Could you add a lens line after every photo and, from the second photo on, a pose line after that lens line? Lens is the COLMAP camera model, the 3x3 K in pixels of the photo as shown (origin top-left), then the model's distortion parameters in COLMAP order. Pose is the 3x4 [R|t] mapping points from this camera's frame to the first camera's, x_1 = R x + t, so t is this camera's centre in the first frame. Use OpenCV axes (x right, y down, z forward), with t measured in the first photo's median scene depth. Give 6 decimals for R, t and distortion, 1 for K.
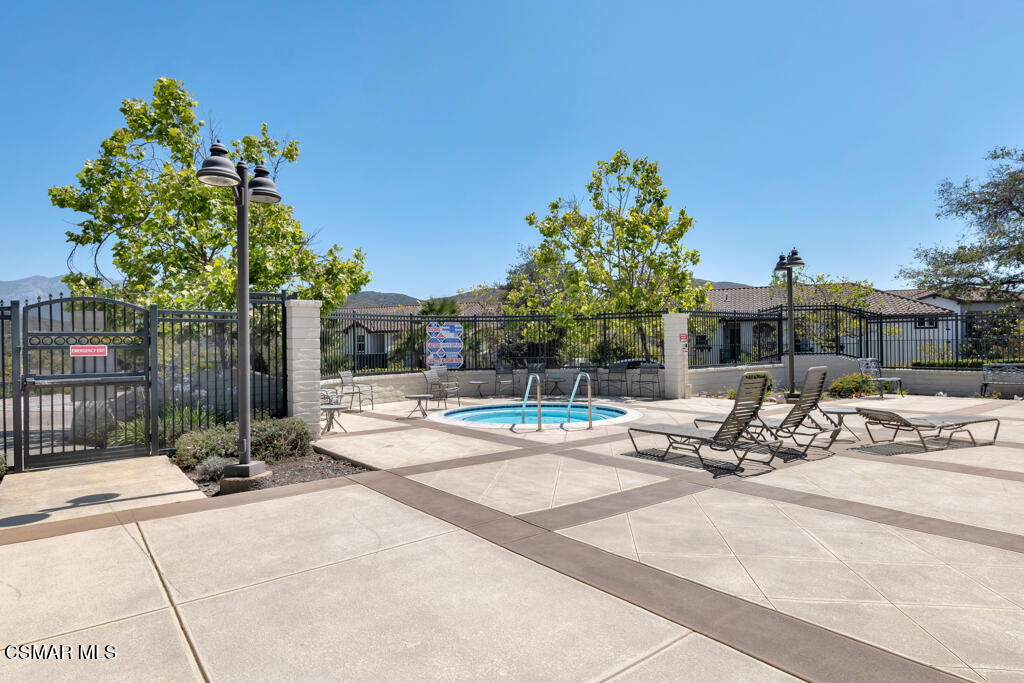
lens RADIAL K [[595.3, 0, 512.0], [0, 595.3, 341.5], [0, 0, 1]] dist [0.060302, 0.000688]
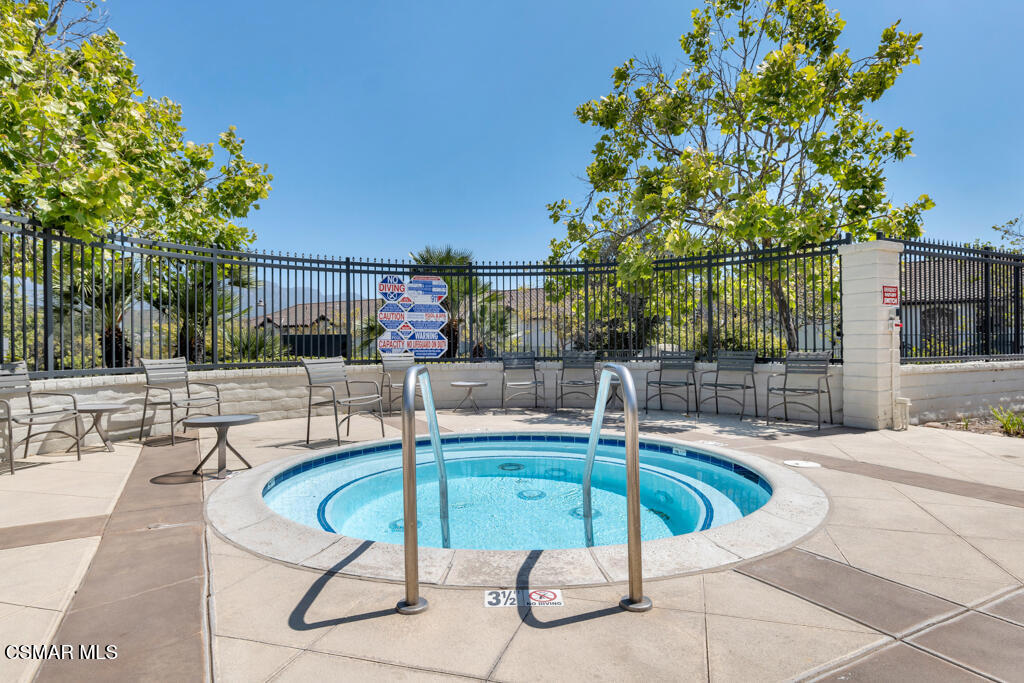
lens RADIAL K [[595.3, 0, 512.0], [0, 595.3, 341.5], [0, 0, 1]] dist [0.060302, 0.000688]
pose [[0.985653, 0.007258, -0.168627, 0.075027], [-0.006200, 0.999958, 0.006801, 0.025540], [0.168669, -0.005658, 0.985656, 0.462965]]
